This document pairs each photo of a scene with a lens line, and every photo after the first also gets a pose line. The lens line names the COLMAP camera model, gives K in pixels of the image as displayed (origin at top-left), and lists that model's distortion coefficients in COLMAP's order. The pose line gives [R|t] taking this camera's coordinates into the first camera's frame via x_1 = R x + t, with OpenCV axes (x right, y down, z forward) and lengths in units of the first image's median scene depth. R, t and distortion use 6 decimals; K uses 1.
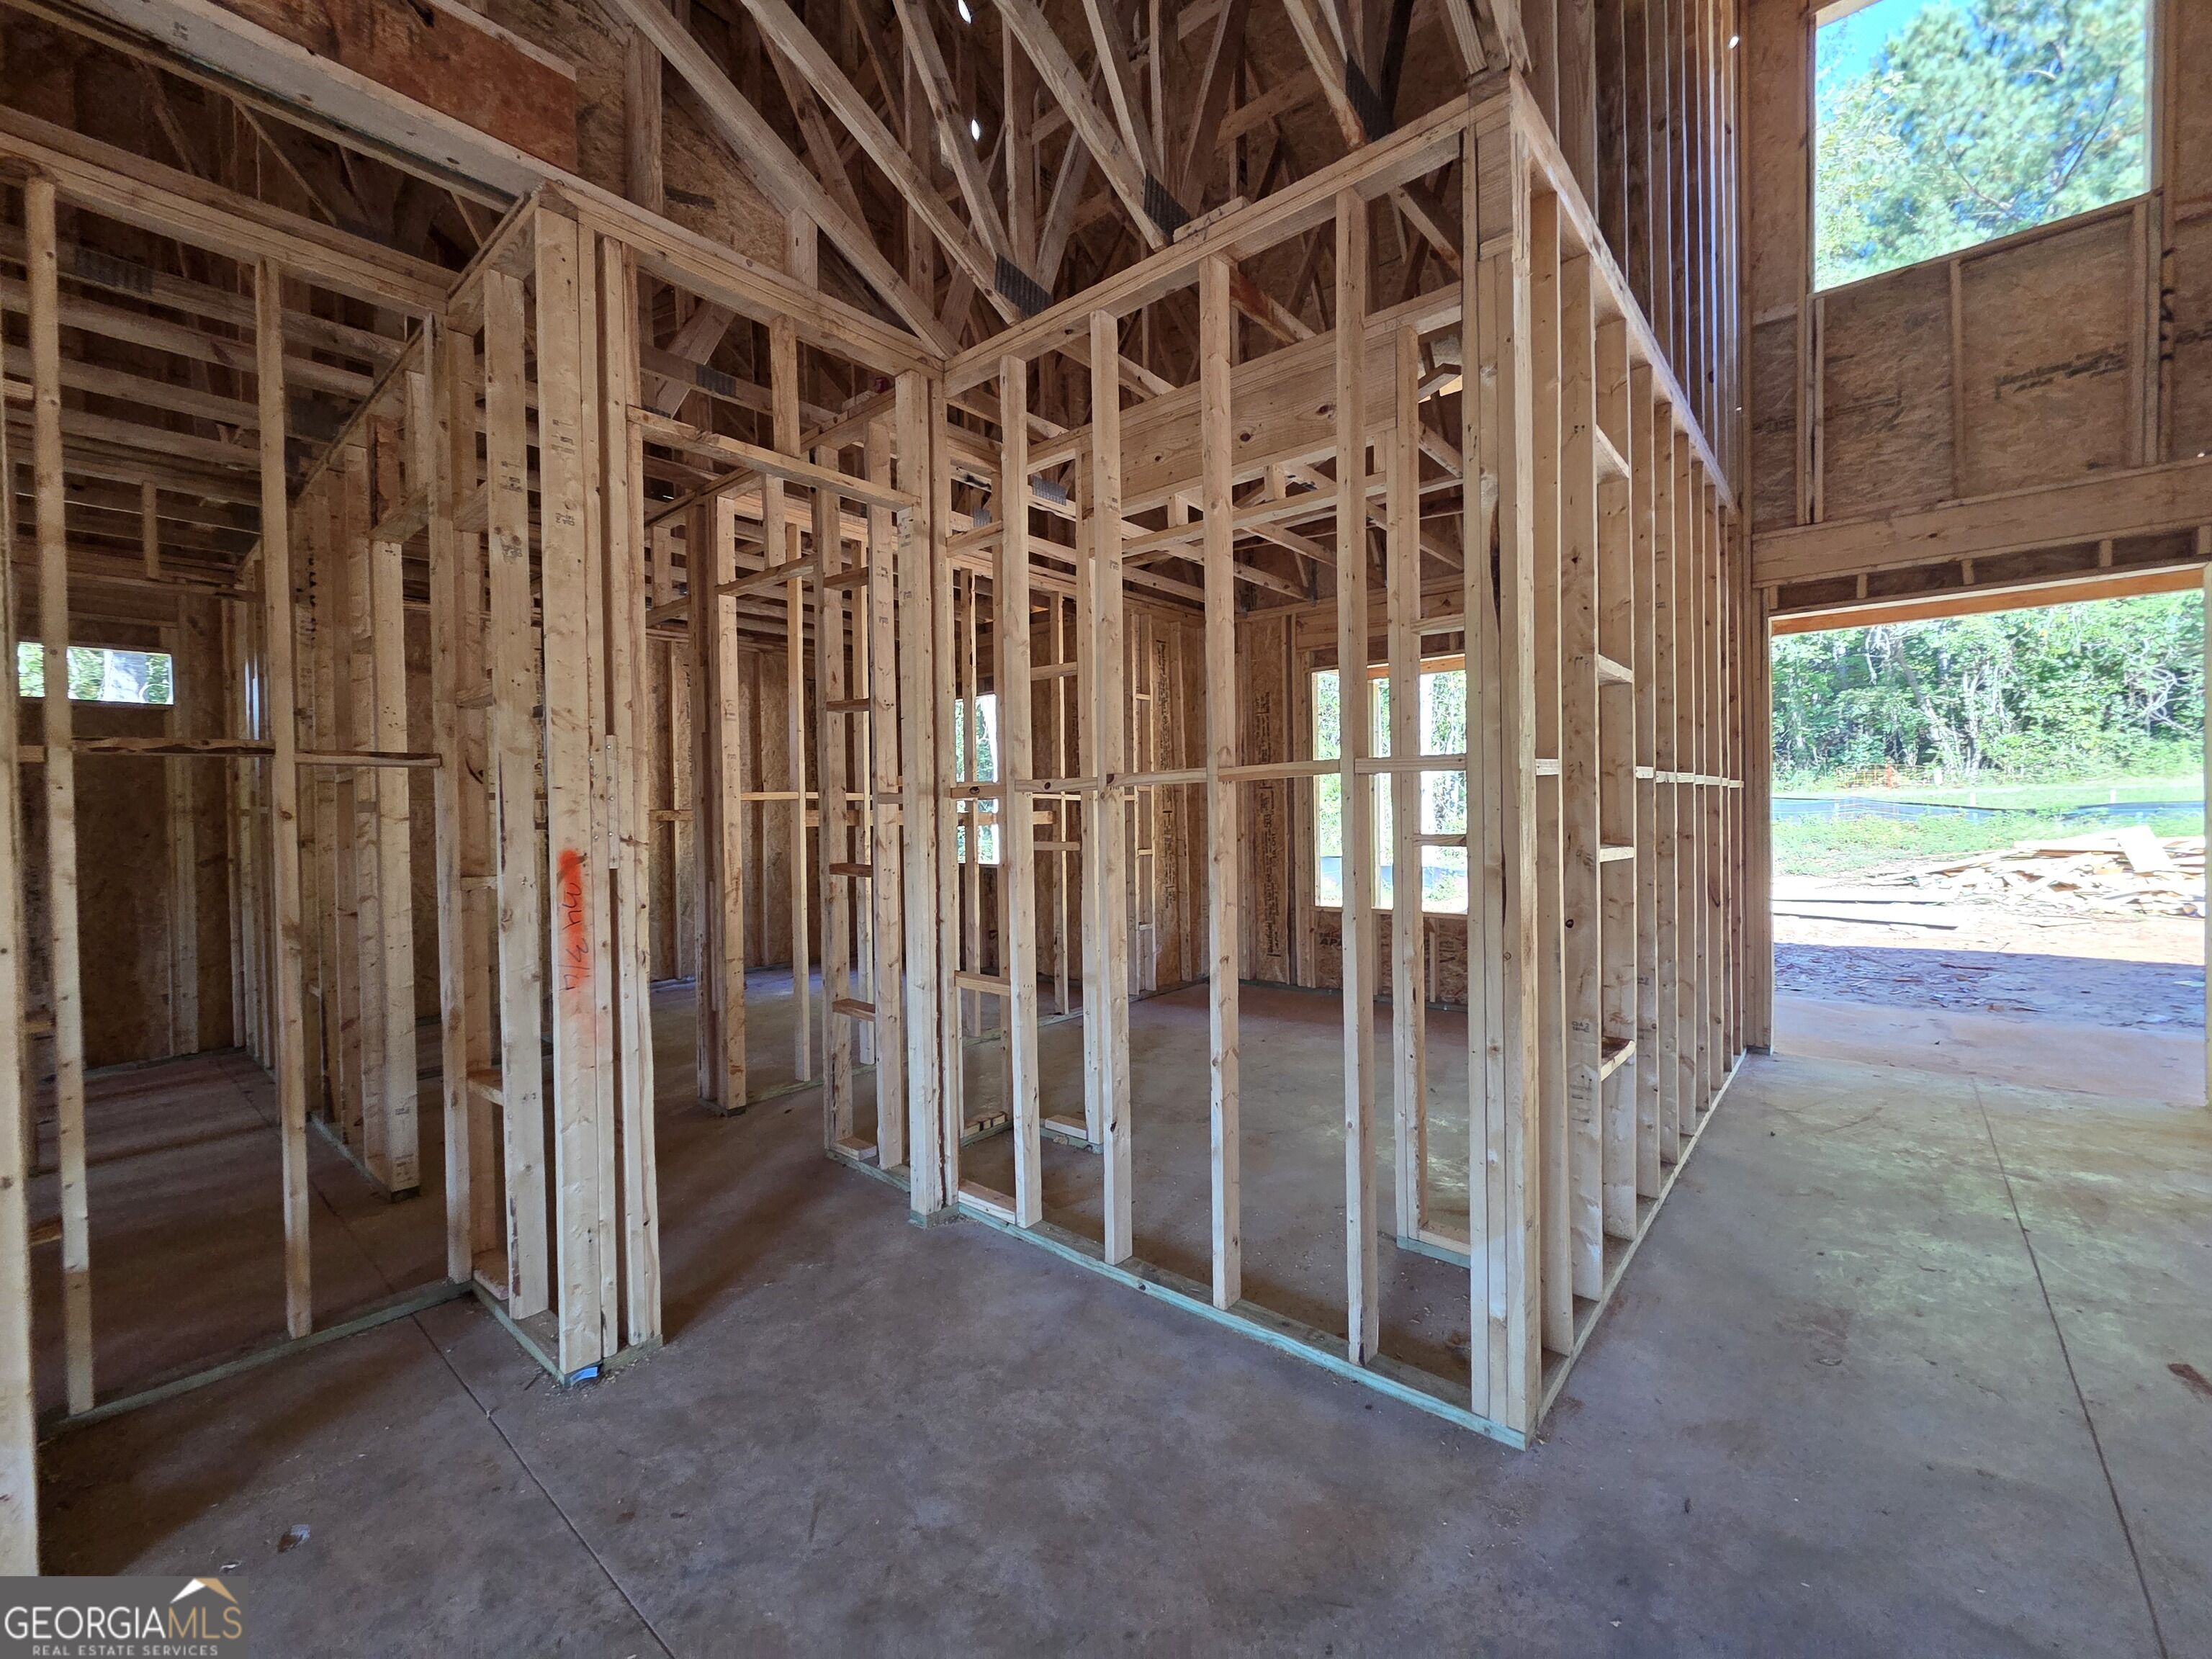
lens RADIAL K [[906.1, 0, 1111.5], [0, 906.1, 825.4], [0, 0, 1]] dist [-0.012211, 0.006157]
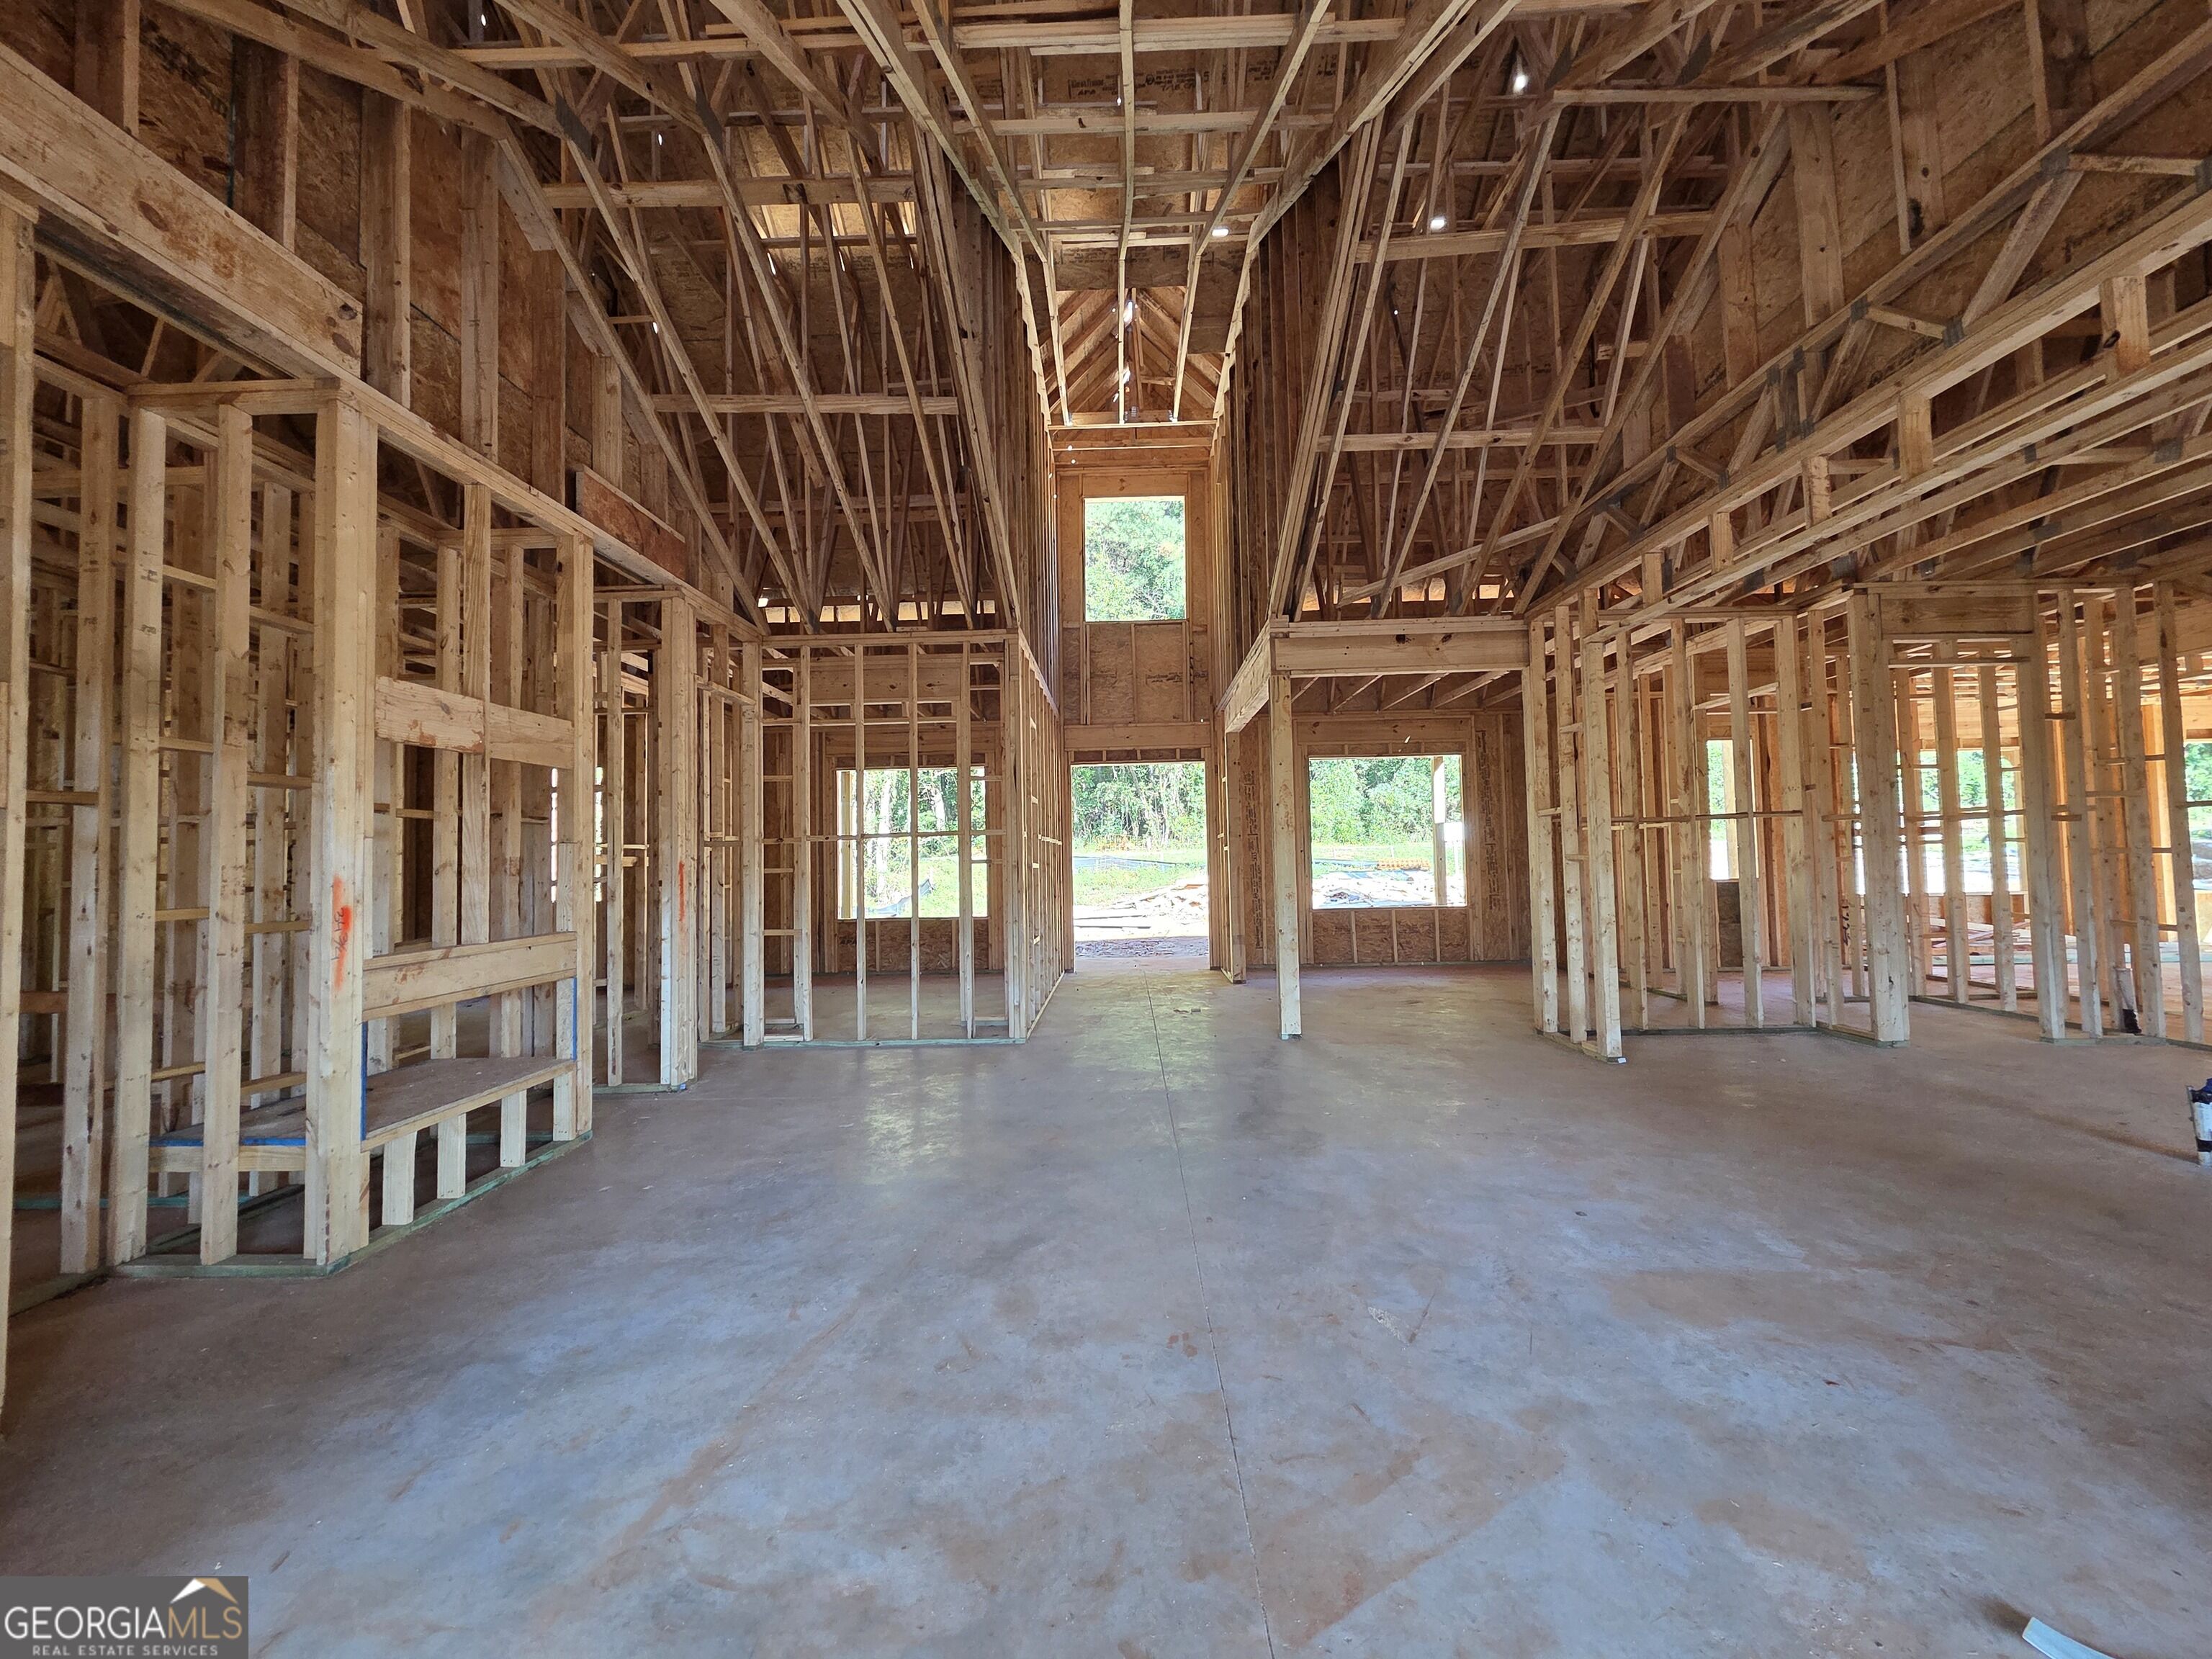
lens RADIAL K [[910.7, 0, 1104.2], [0, 910.7, 822.4], [0, 0, 1]] dist [-0.001146, -0.000609]
pose [[0.774059, 0.028150, 0.632488, -0.545767], [0.017085, 0.997719, -0.065314, 0.044443], [-0.632883, 0.061363, 0.771812, -0.675654]]
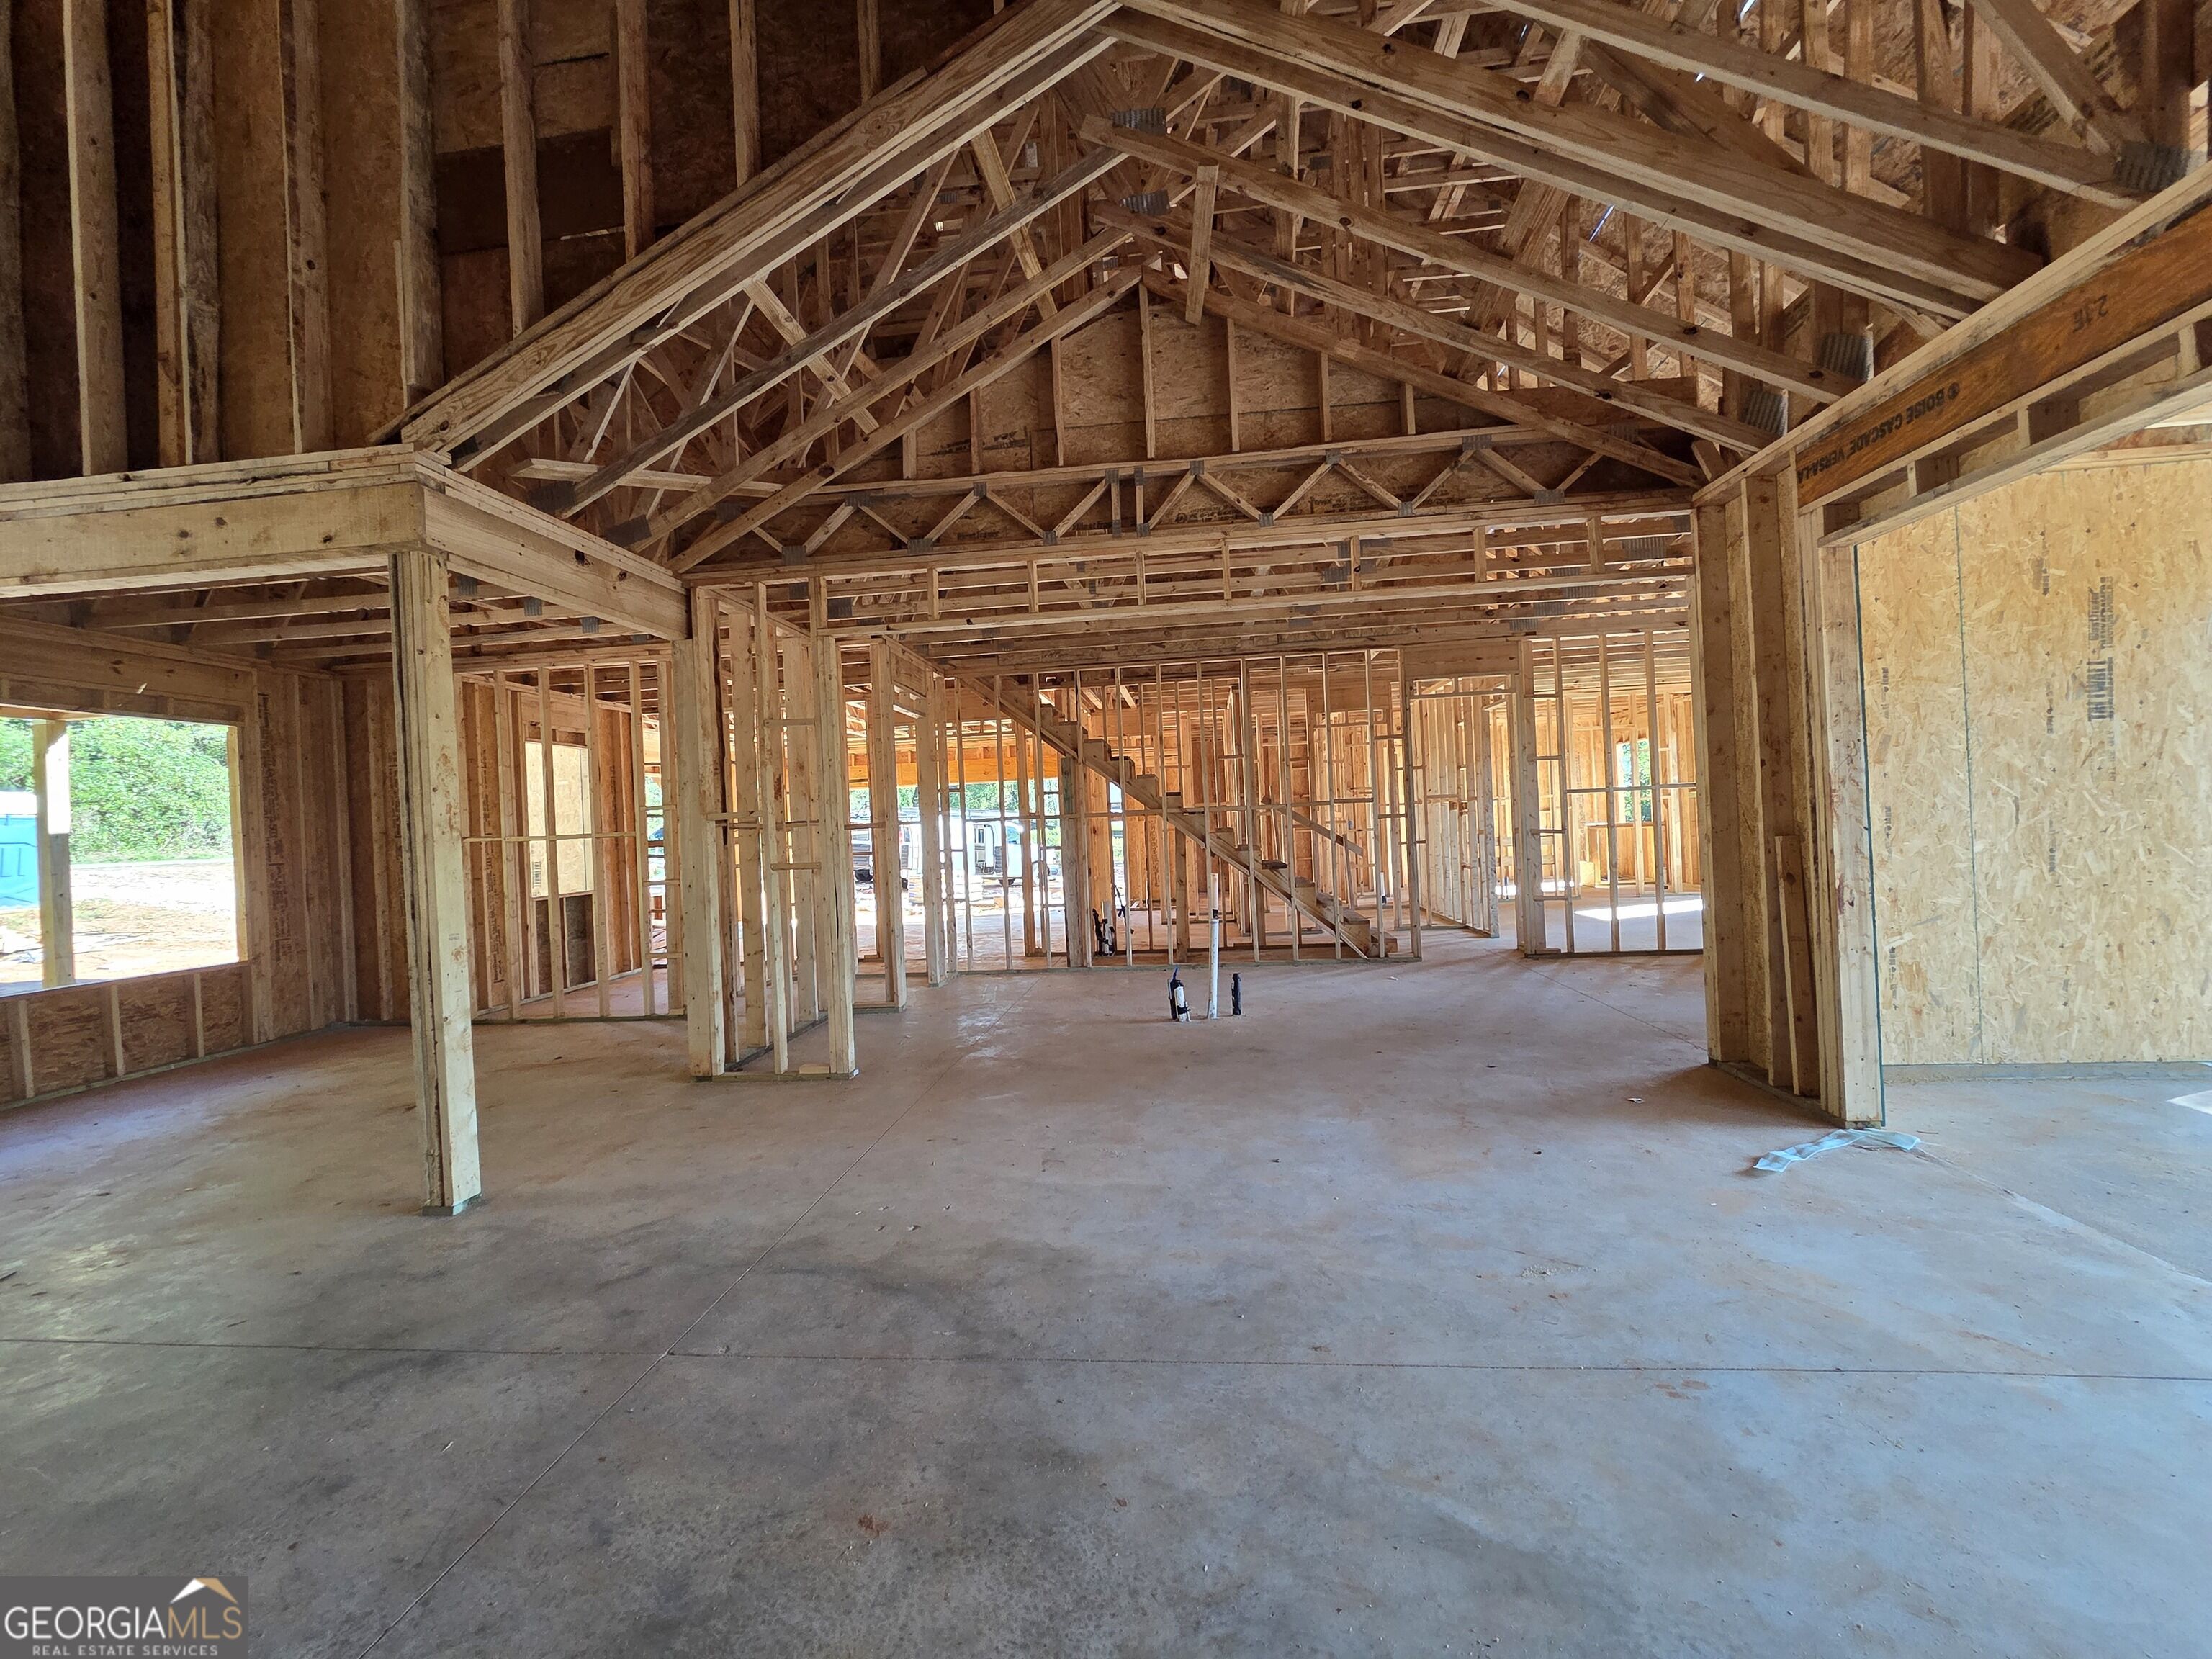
lens RADIAL K [[910.7, 0, 1104.2], [0, 910.7, 822.4], [0, 0, 1]] dist [-0.001146, -0.000609]
pose [[-0.579350, 0.043227, 0.813932, -0.418757], [0.068309, 0.997655, -0.004362, 0.004239], [-0.812211, 0.053071, -0.580944, 0.136543]]
